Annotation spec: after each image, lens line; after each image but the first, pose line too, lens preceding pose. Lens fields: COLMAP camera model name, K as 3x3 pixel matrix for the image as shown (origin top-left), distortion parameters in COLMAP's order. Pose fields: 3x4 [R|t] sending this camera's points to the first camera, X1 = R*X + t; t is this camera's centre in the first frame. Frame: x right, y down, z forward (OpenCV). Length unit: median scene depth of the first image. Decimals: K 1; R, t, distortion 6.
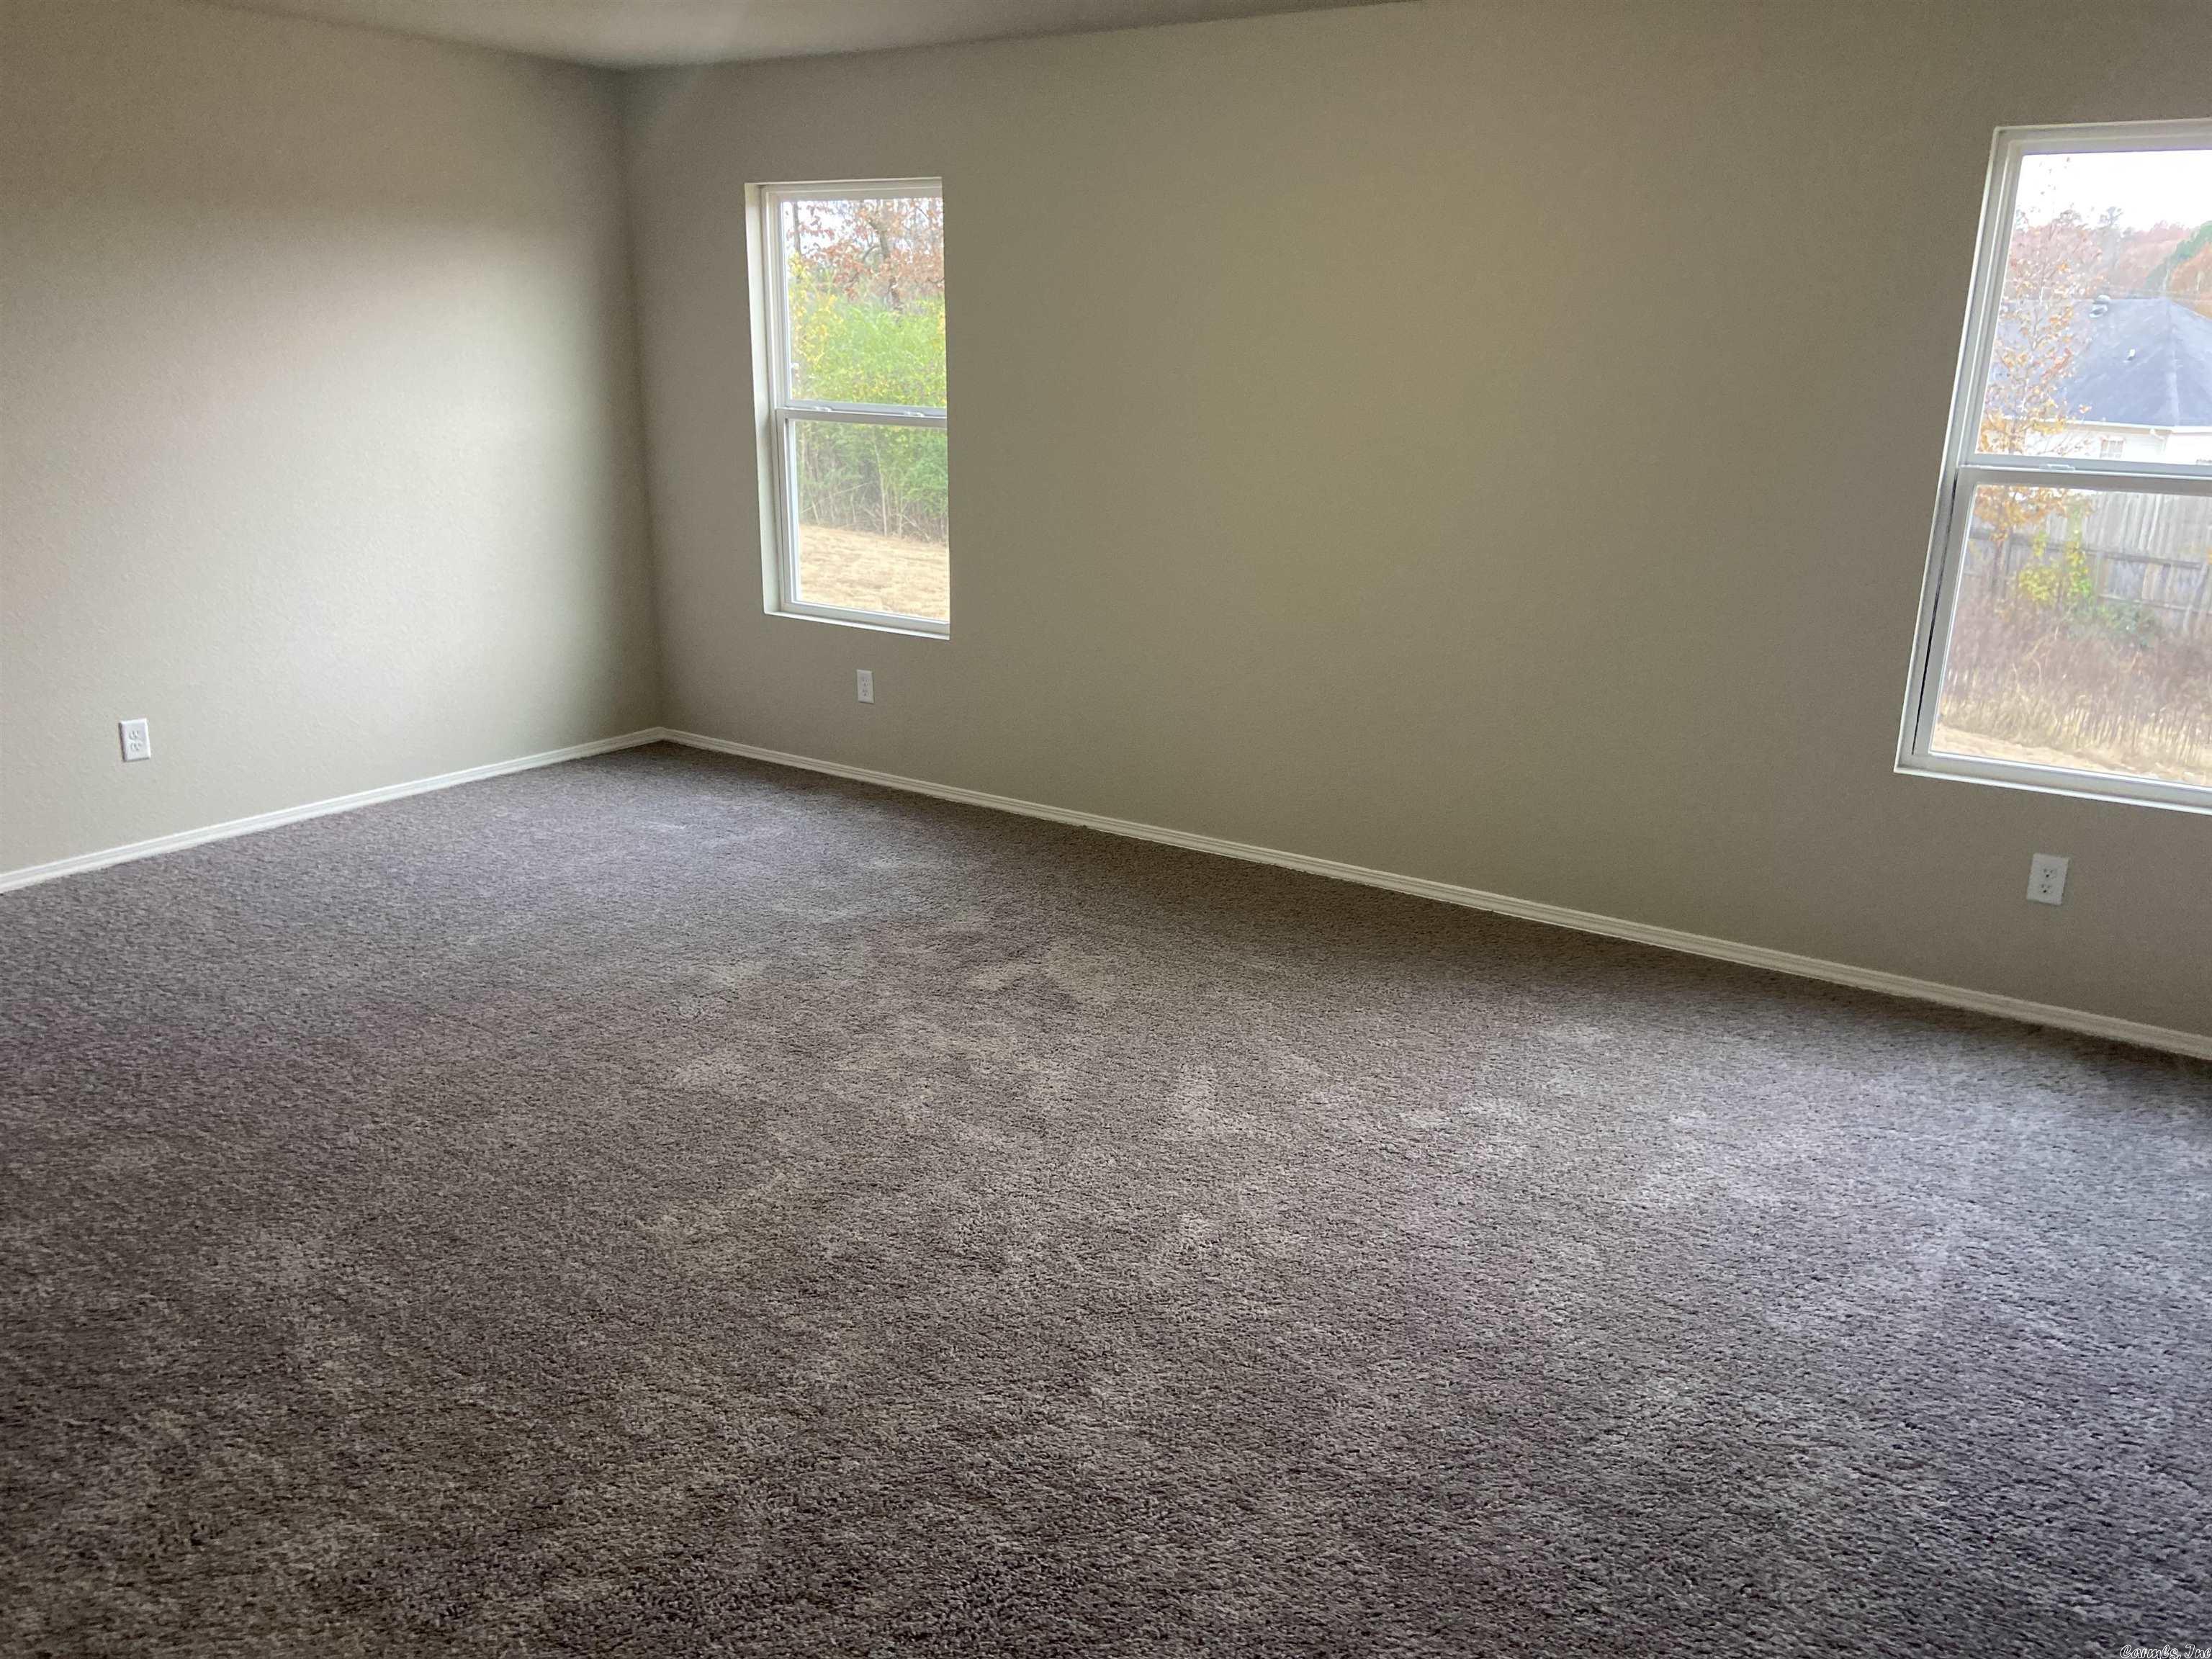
lens RADIAL K [[1678.0, 0, 1104.5], [0, 1678.0, 834.4], [0, 0, 1]] dist [0.137501, -0.168692]
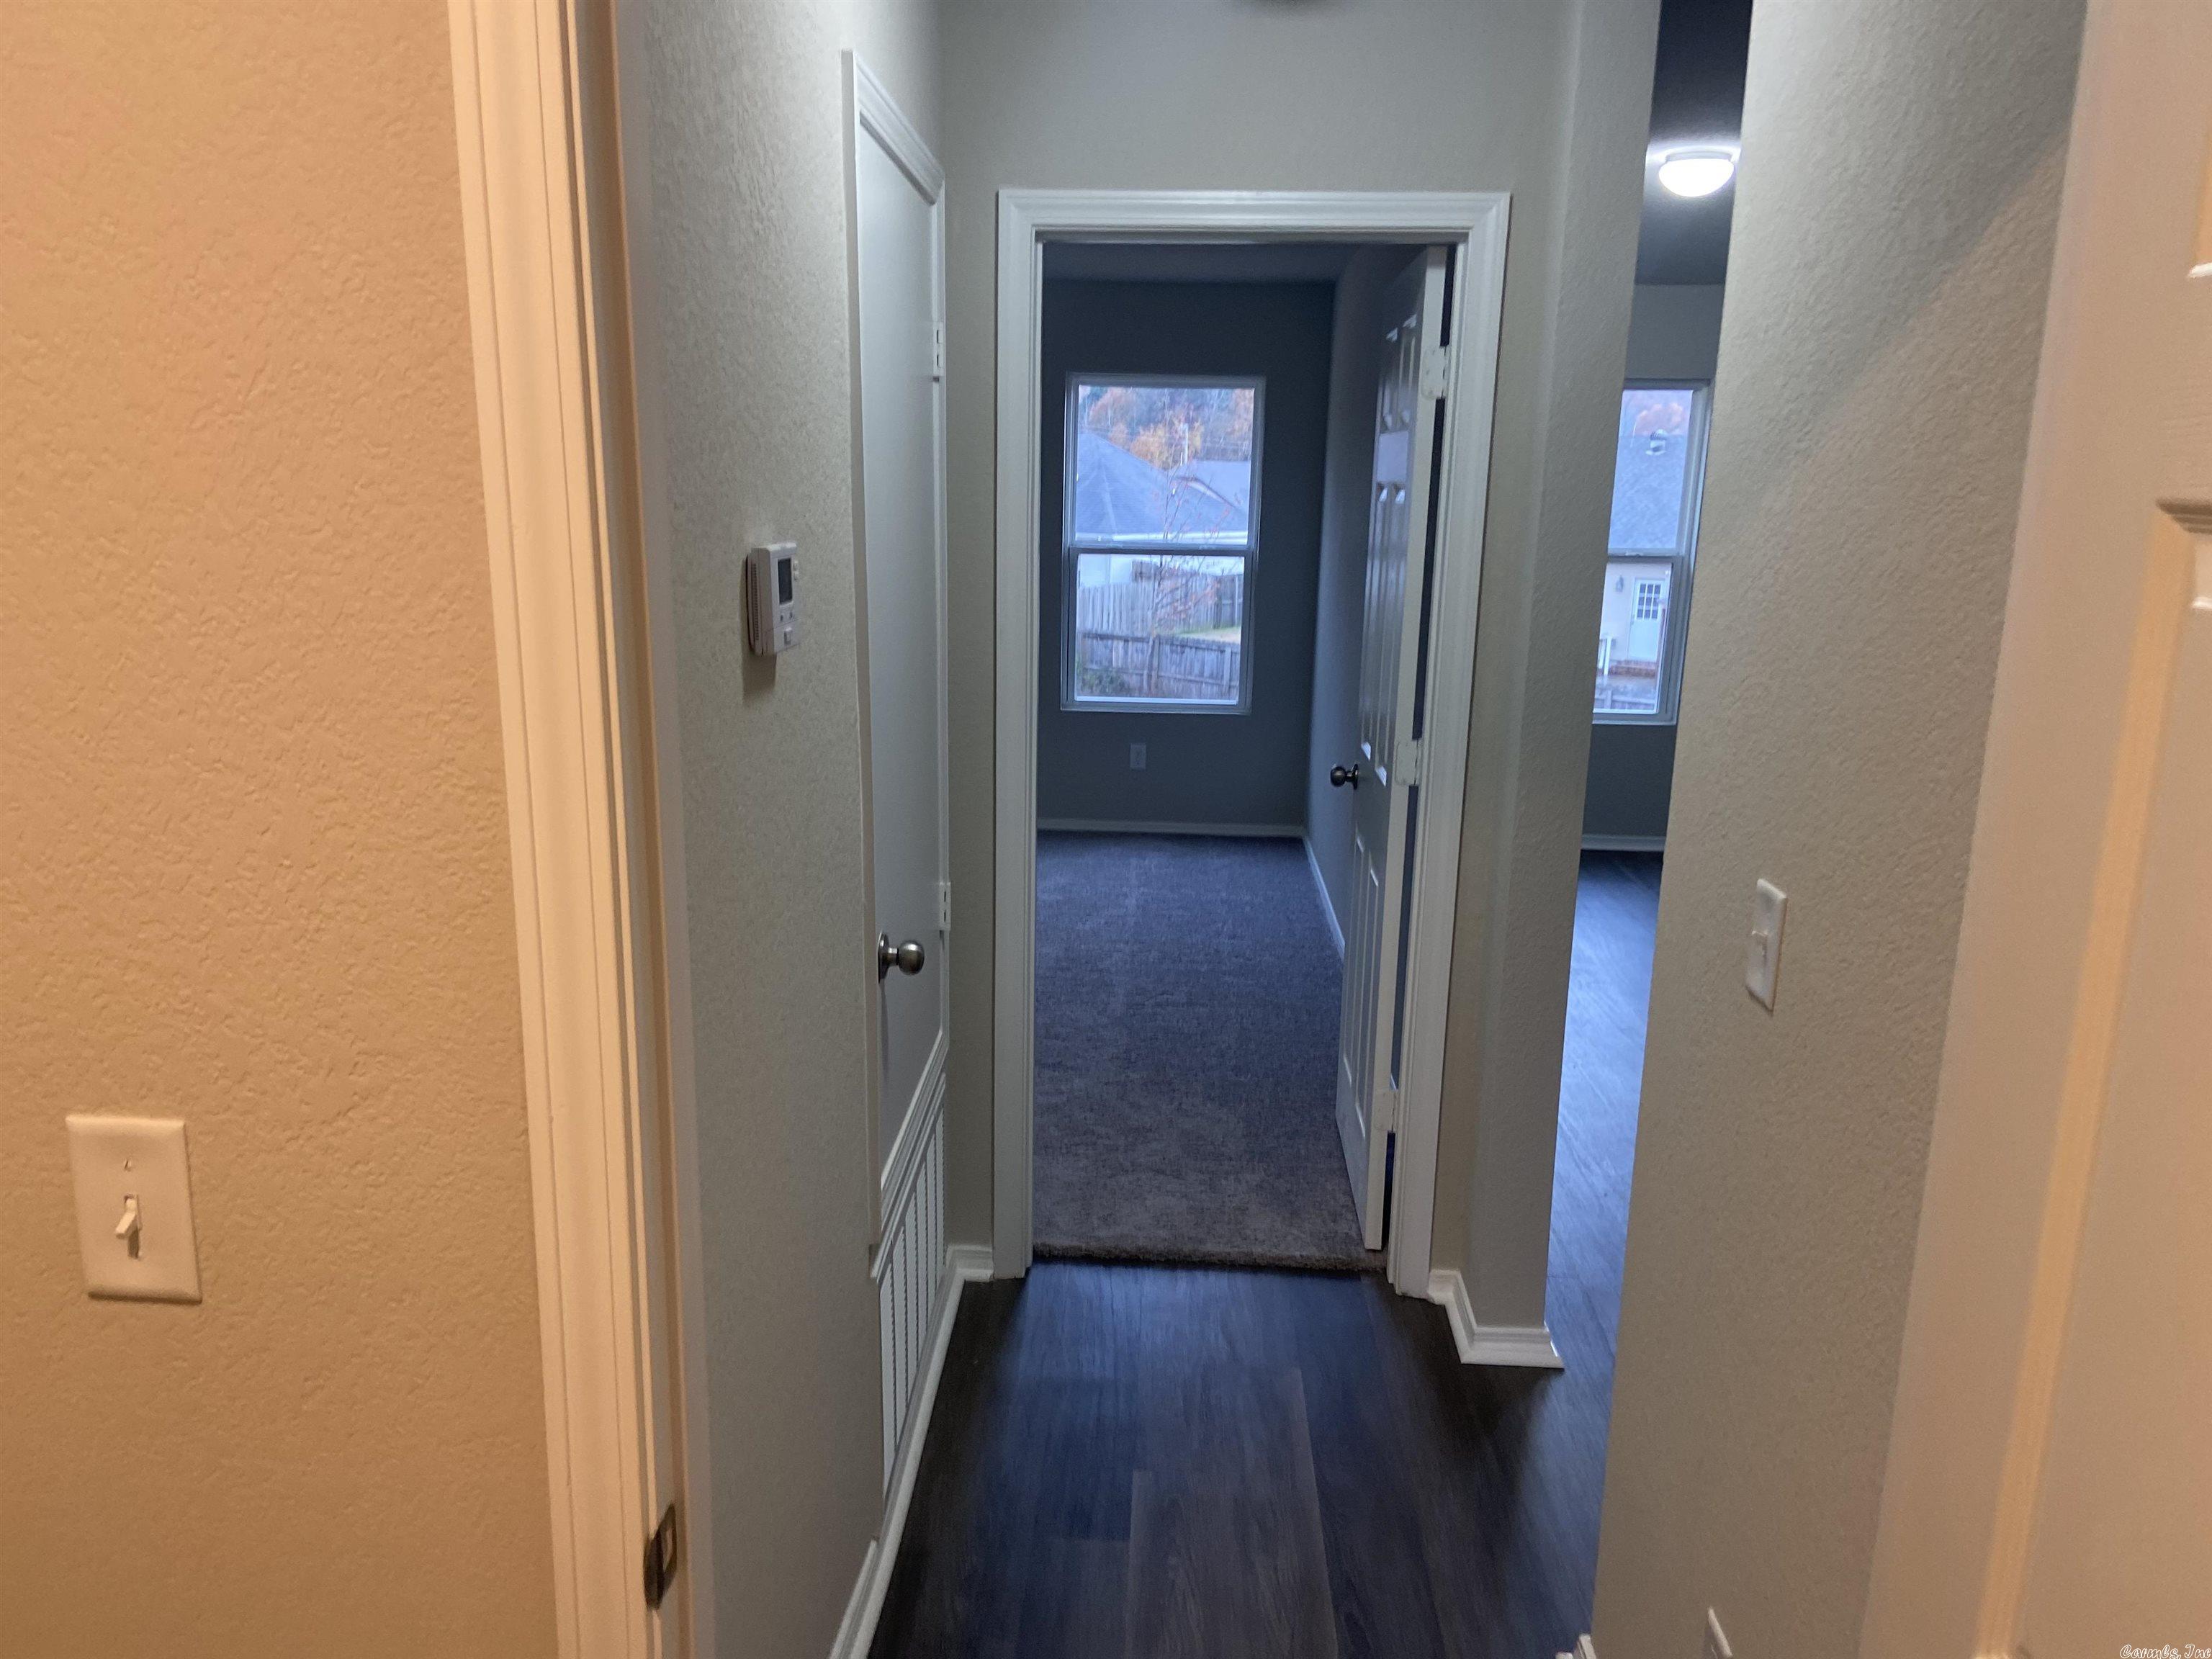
lens RADIAL K [[1678.0, 0, 1104.5], [0, 1678.0, 834.4], [0, 0, 1]] dist [0.137501, -0.168692]
pose [[0.856697, -0.104512, 0.505122, -0.378315], [0.135786, 0.990413, -0.025375, 0.132103], [-0.497627, 0.090327, 0.862675, -0.507695]]
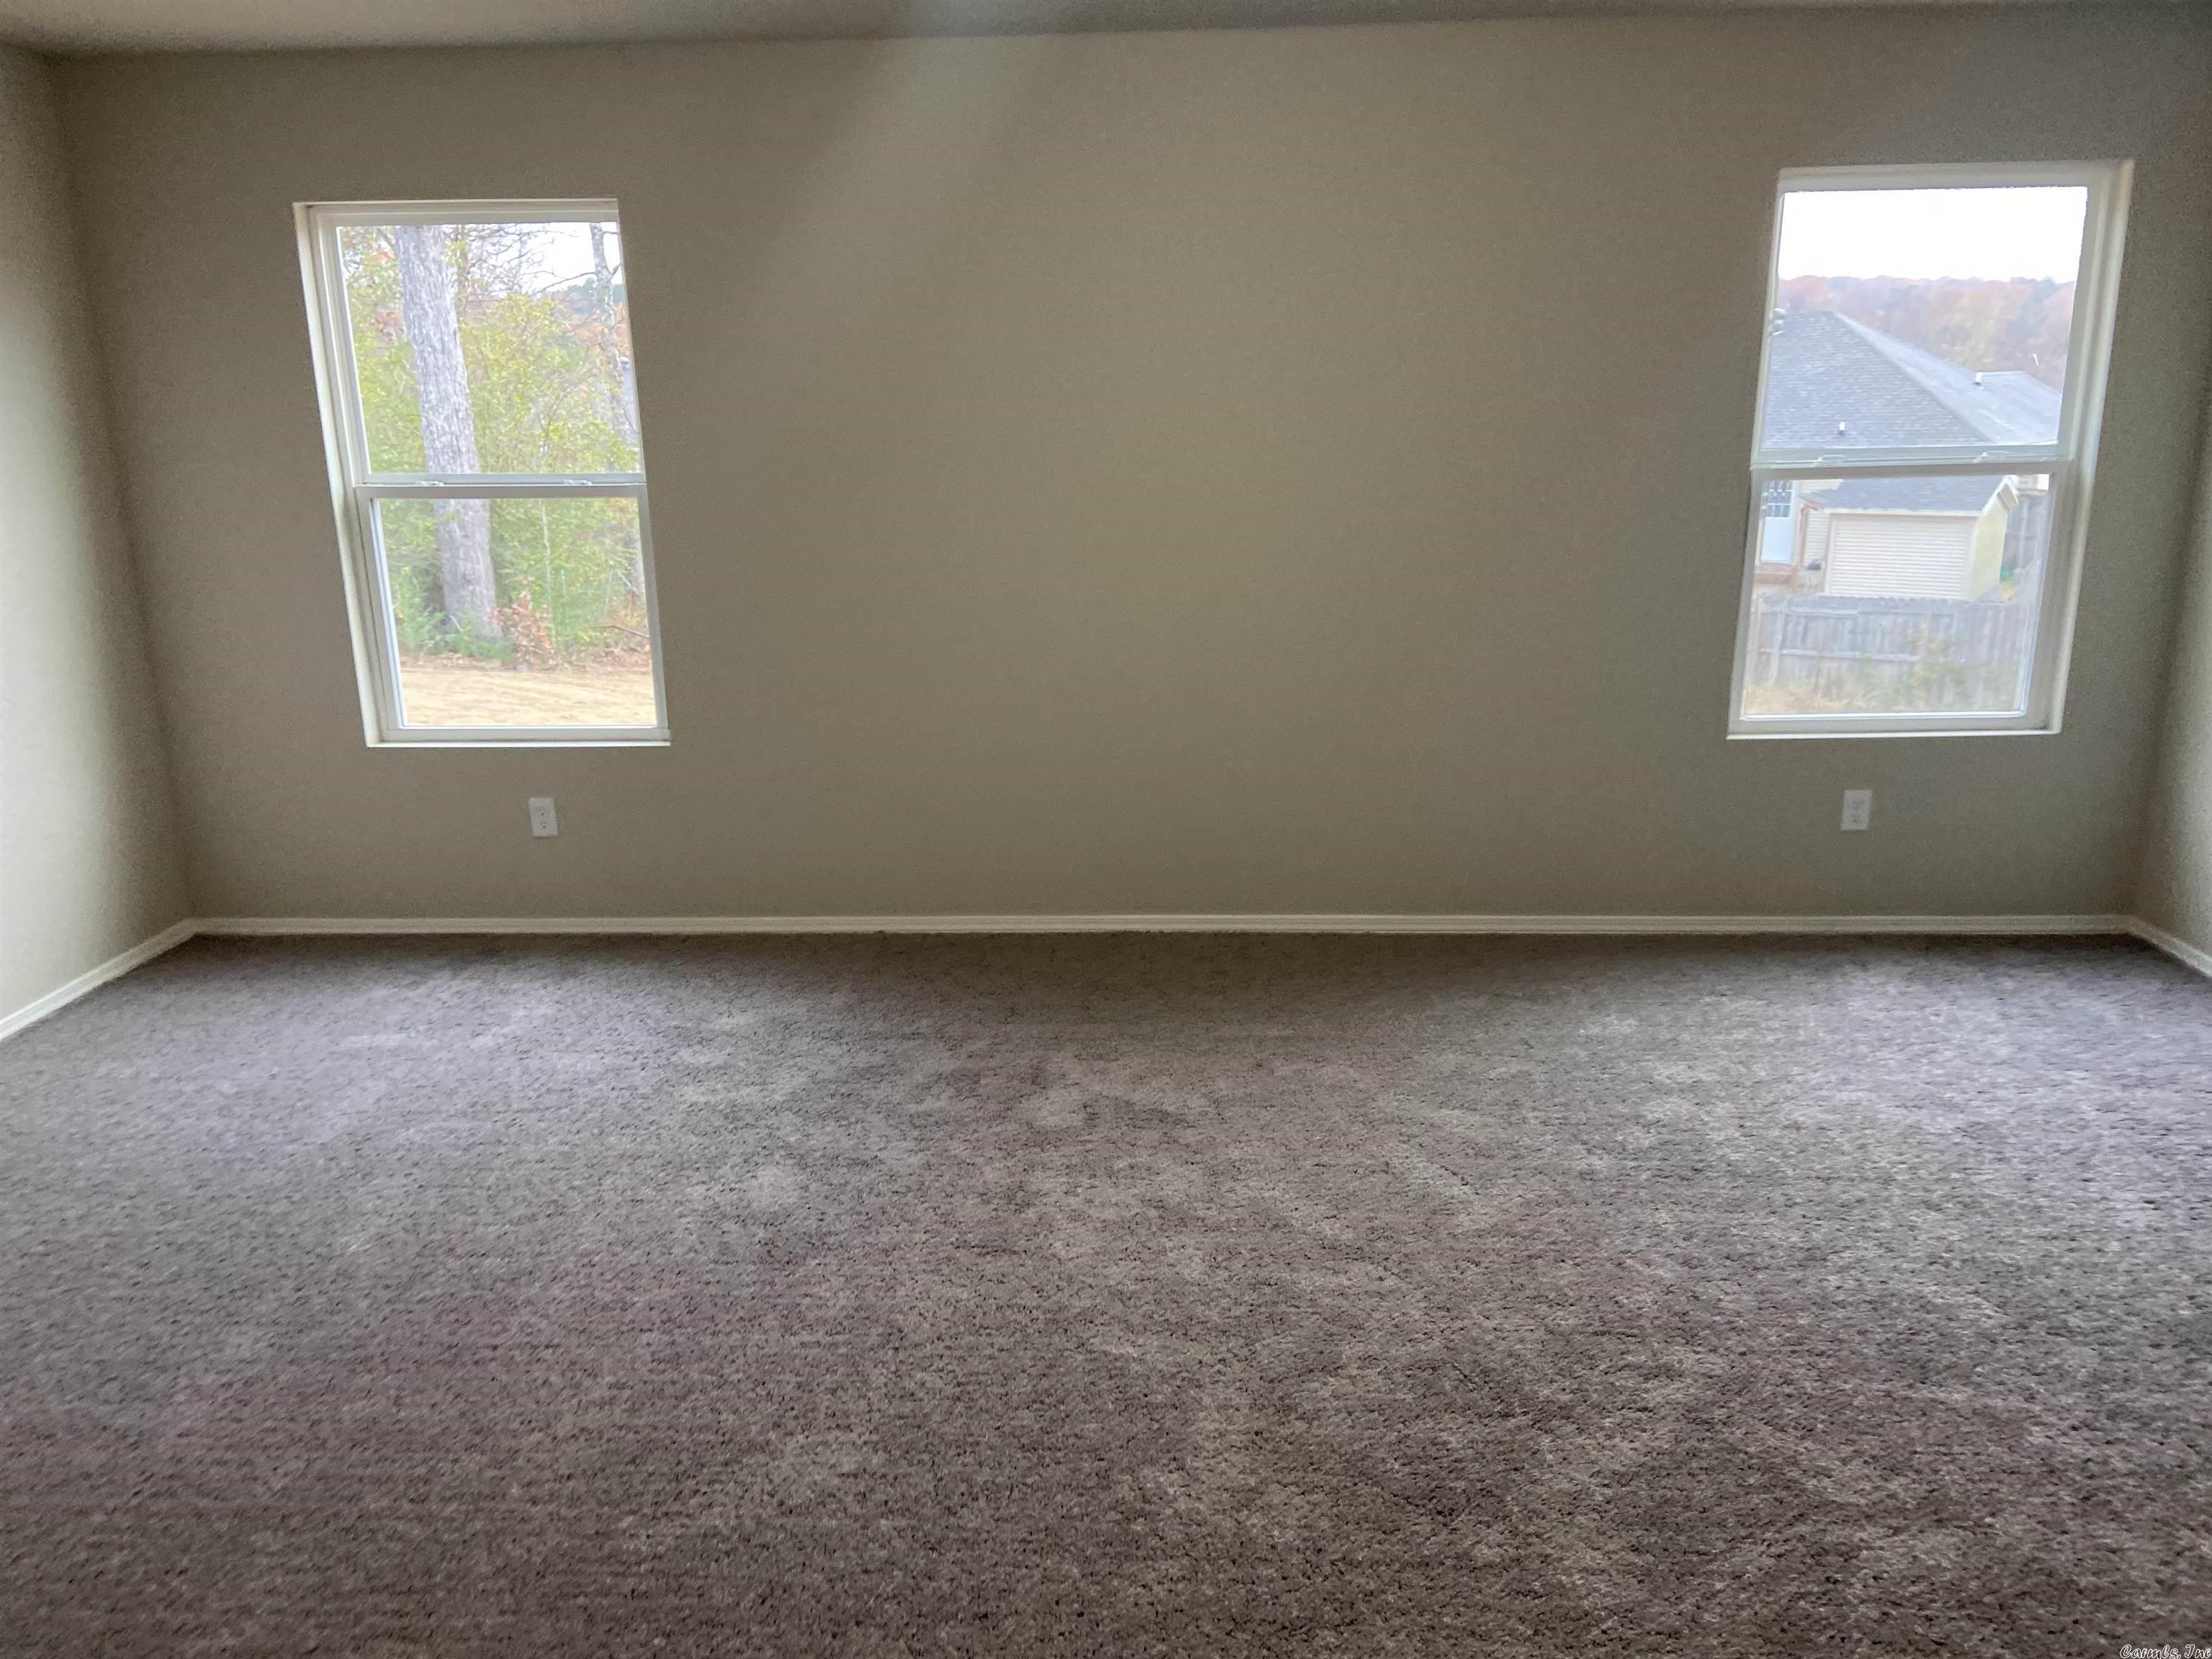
lens RADIAL K [[1678.0, 0, 1104.5], [0, 1678.0, 834.4], [0, 0, 1]] dist [0.137501, -0.168692]
pose [[0.854295, -0.161738, 0.493984, -0.404285], [0.176357, 0.984175, 0.017243, -0.058918], [-0.488956, 0.072387, 0.869300, 0.201358]]
